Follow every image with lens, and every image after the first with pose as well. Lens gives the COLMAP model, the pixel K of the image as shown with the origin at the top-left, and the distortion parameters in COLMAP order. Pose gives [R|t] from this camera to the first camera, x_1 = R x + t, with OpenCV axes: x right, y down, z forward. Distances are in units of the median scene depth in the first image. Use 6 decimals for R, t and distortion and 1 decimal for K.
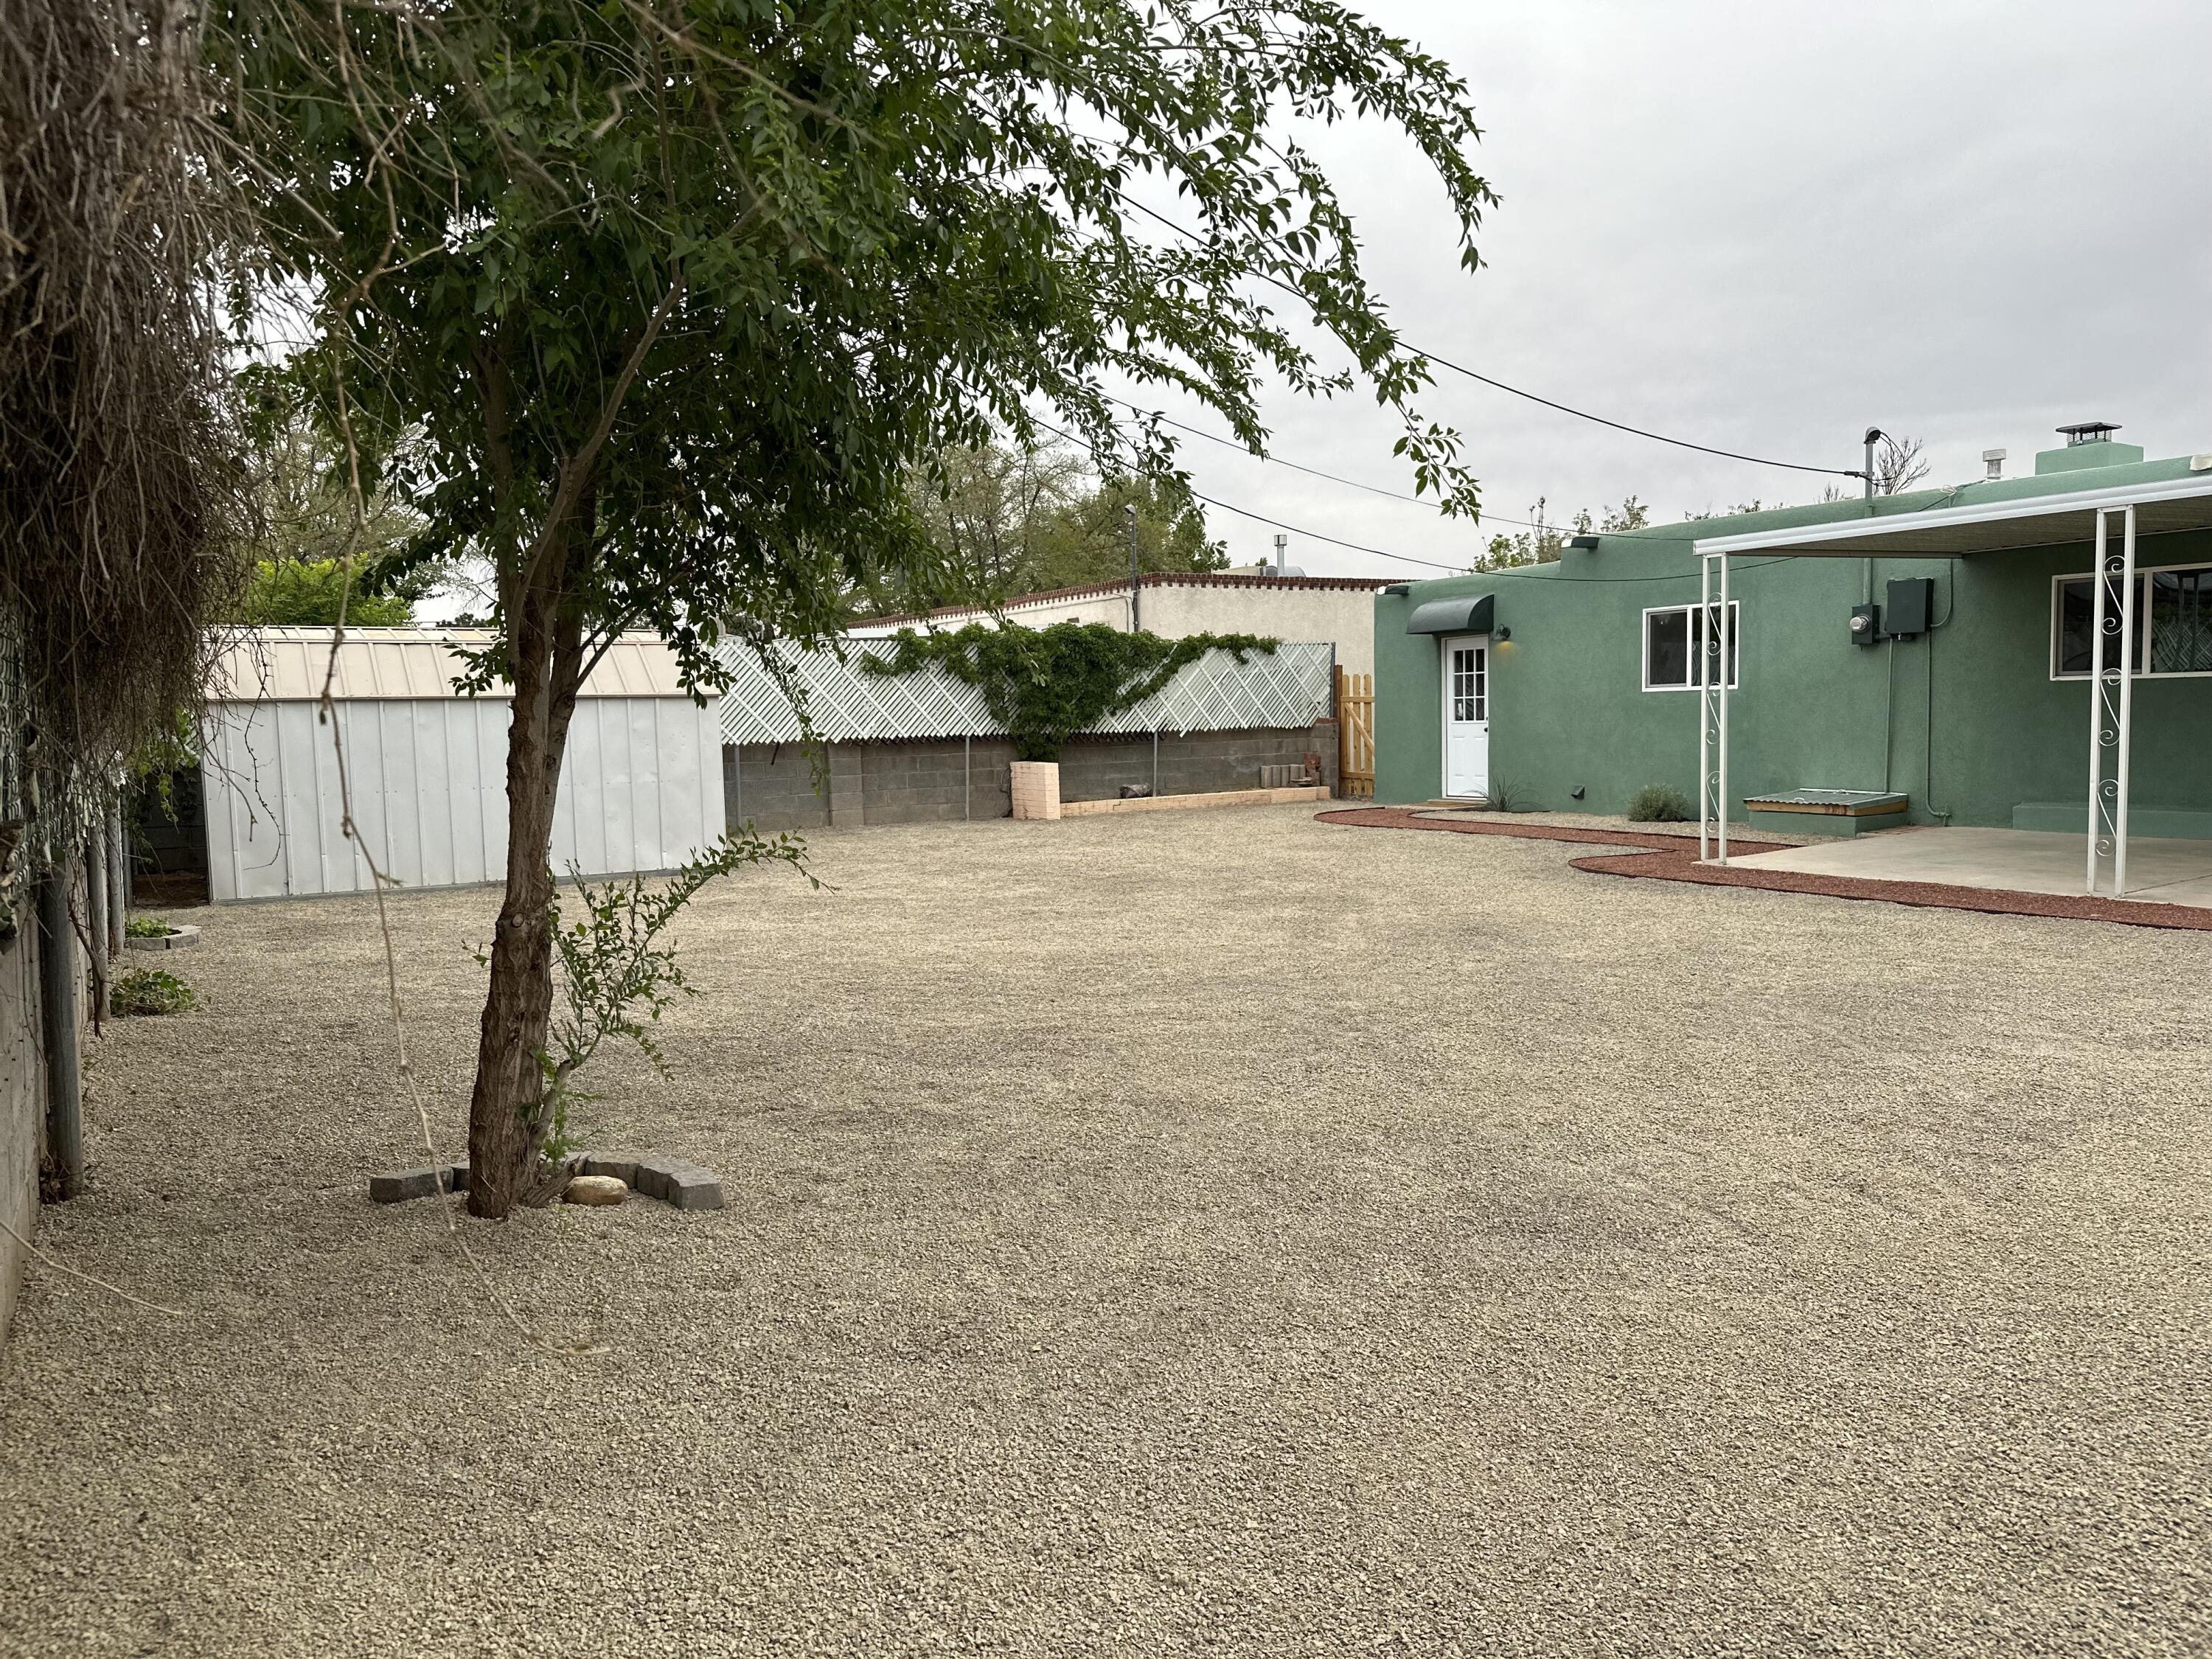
lens RADIAL K [[1534.1, 0, 1106.3], [0, 1534.1, 833.2], [0, 0, 1]] dist [0.082274, -0.103673]
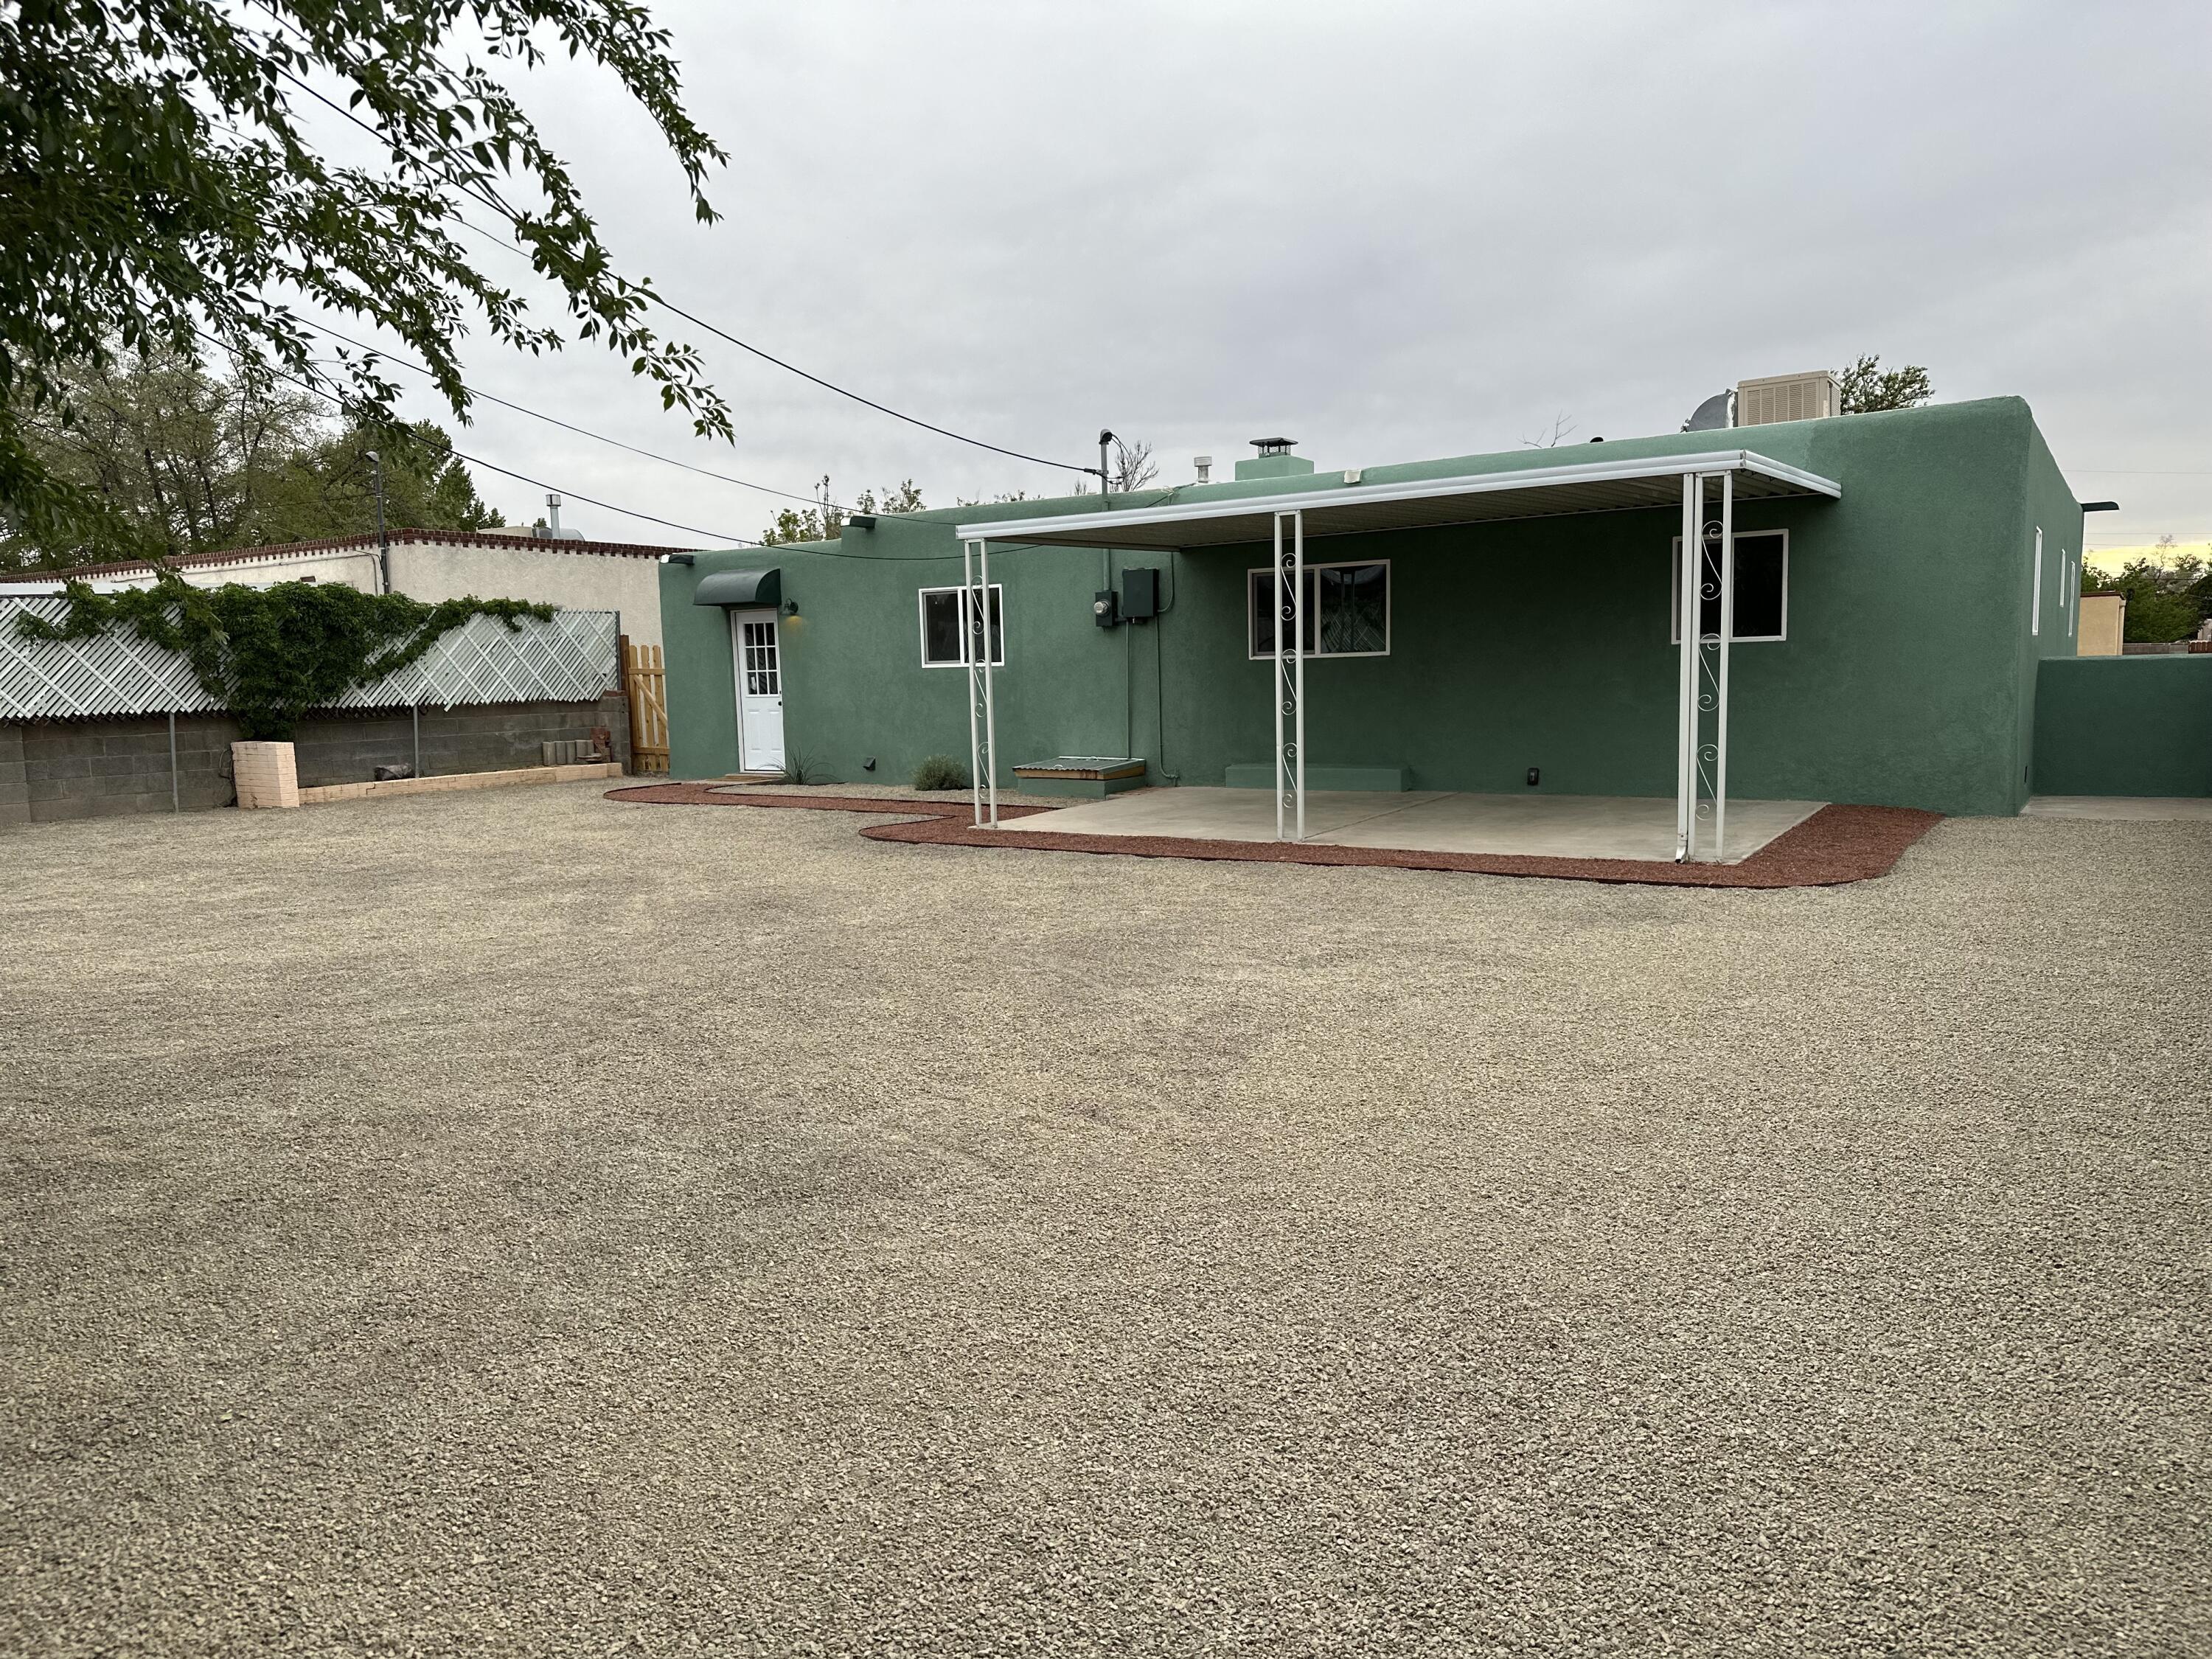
lens RADIAL K [[1534.1, 0, 1101.3], [0, 1534.1, 834.0], [0, 0, 1]] dist [0.082274, -0.103673]
pose [[0.904633, -0.042607, 0.424057, 0.009025], [0.035109, 0.999059, 0.025482, -0.000042], [-0.424743, -0.008164, 0.905277, 0.000250]]
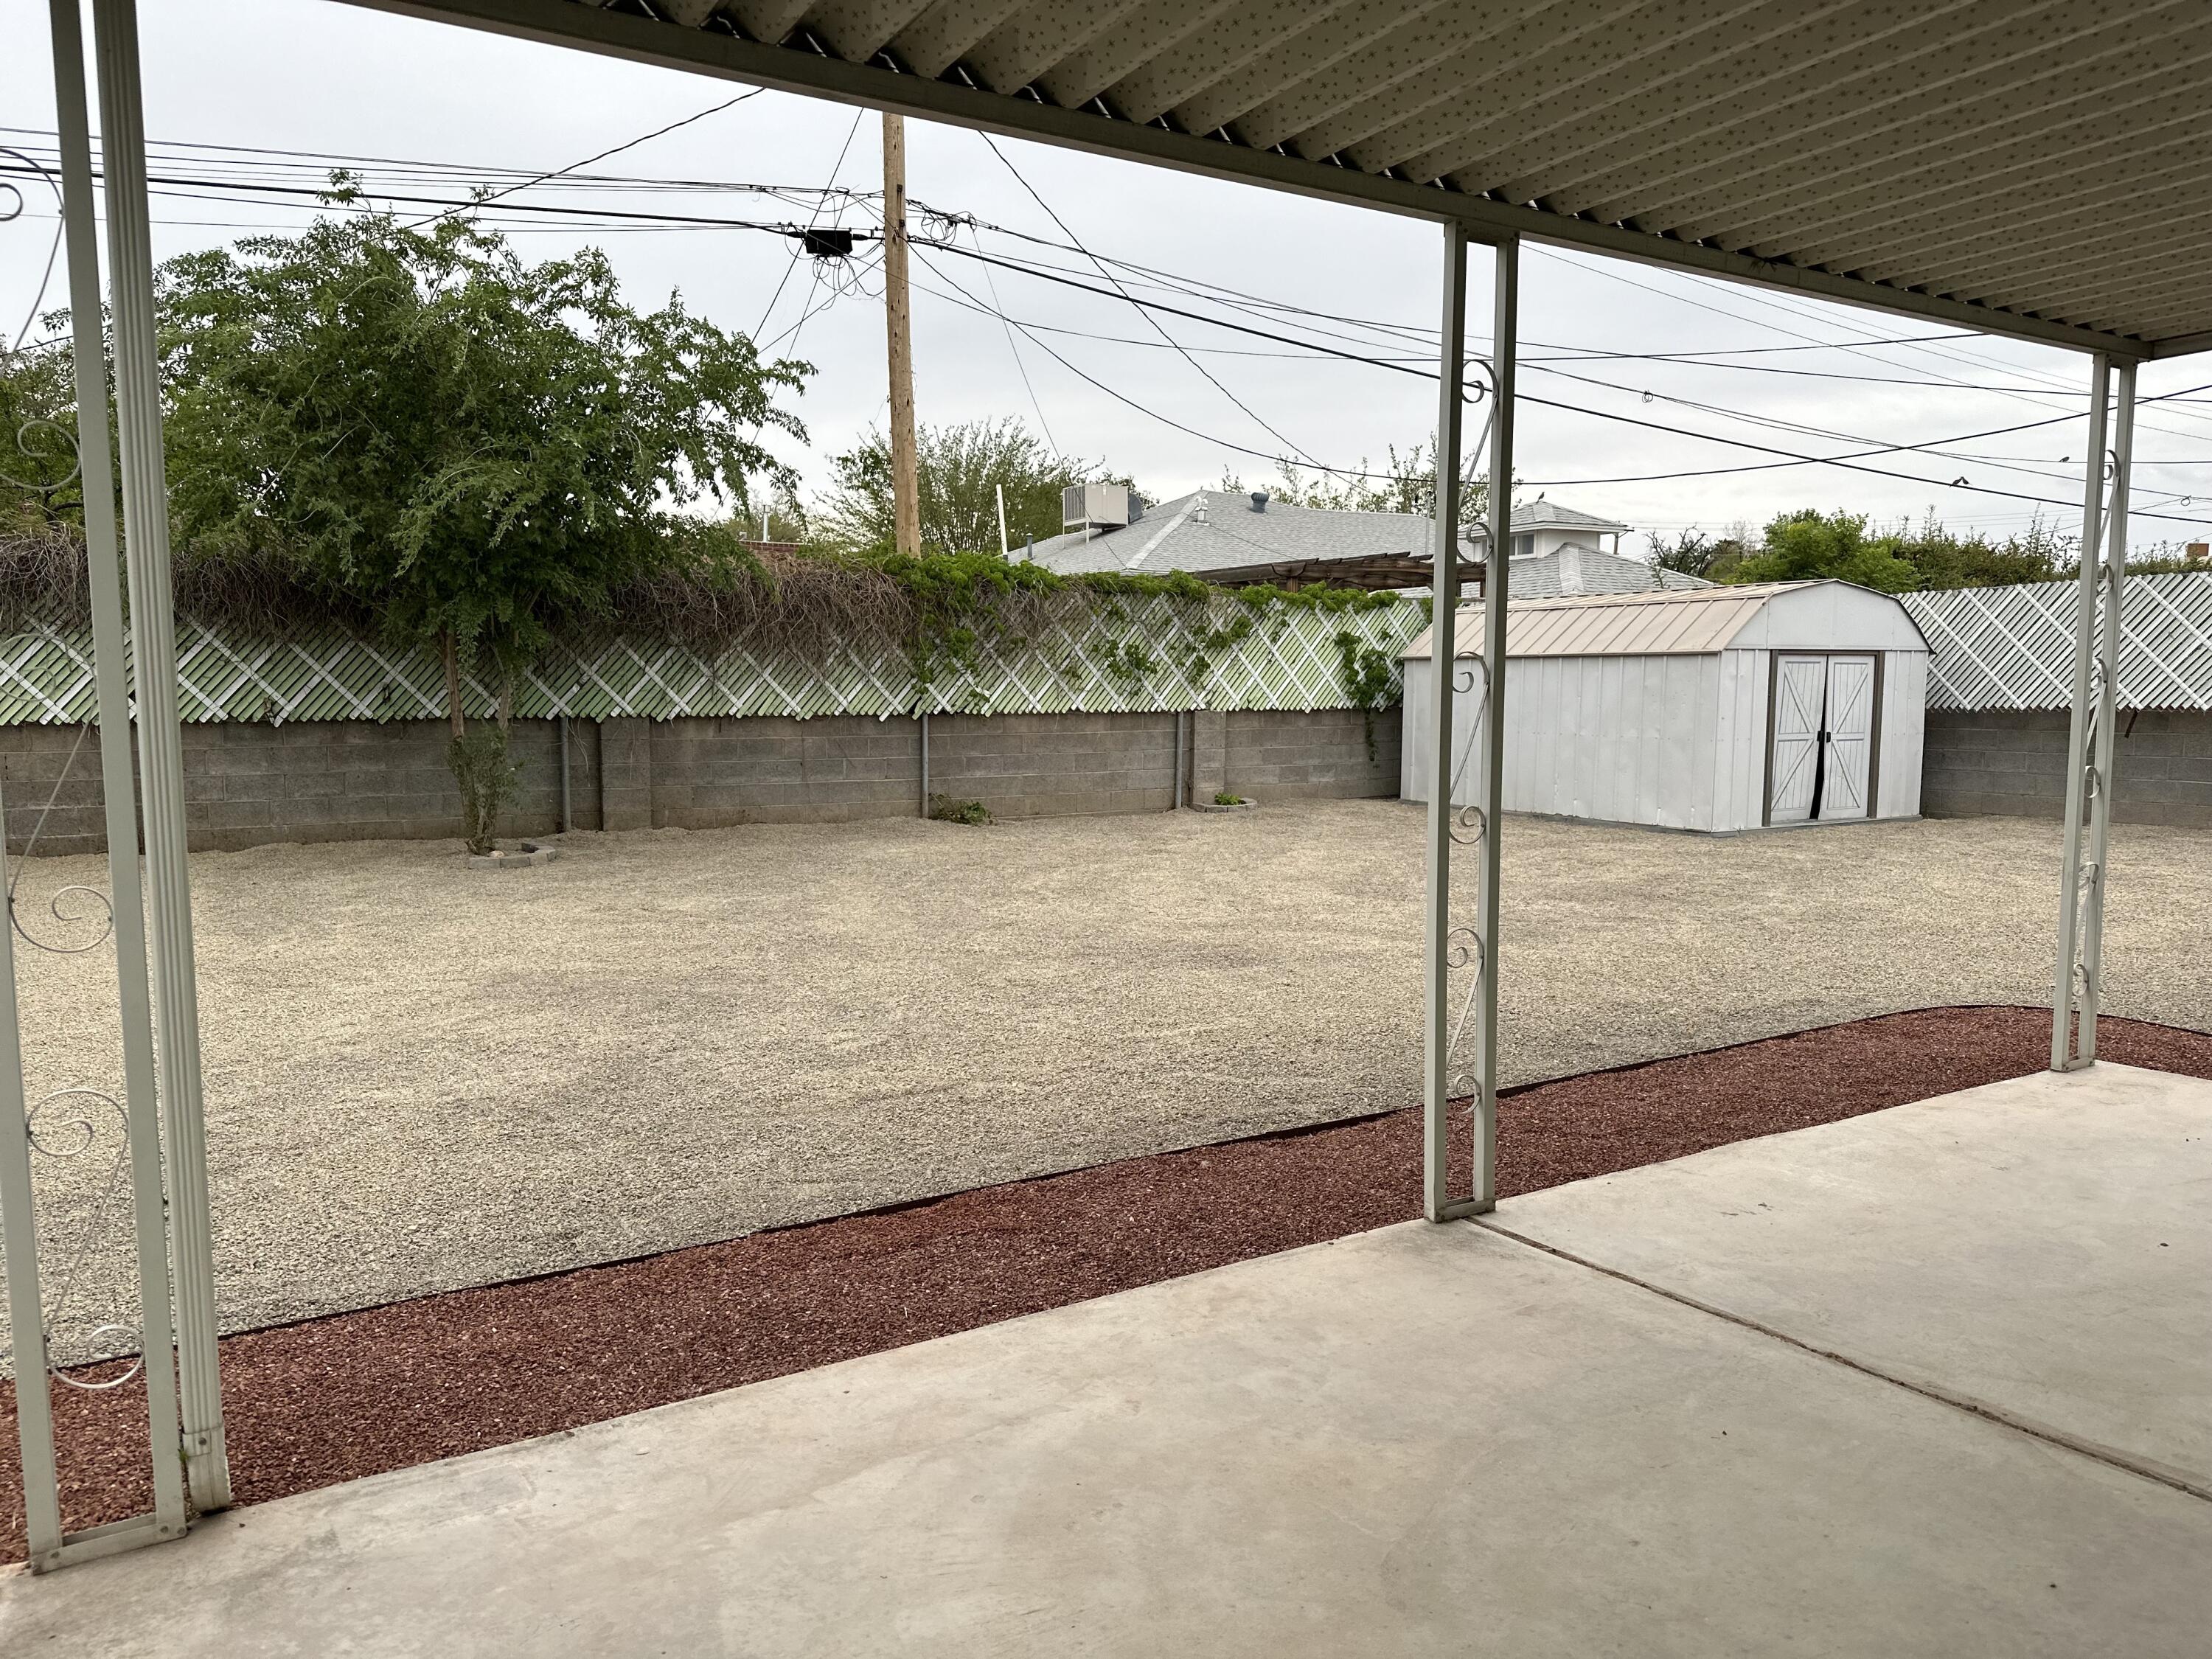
lens RADIAL K [[1534.1, 0, 1112.8], [0, 1534.1, 848.5], [0, 0, 1]] dist [0.082274, -0.103673]
pose [[0.002828, 0.135253, -0.990807, 0.693546], [-0.078052, 0.987818, 0.134622, -0.067801], [0.996945, 0.076954, 0.013350, 0.603643]]
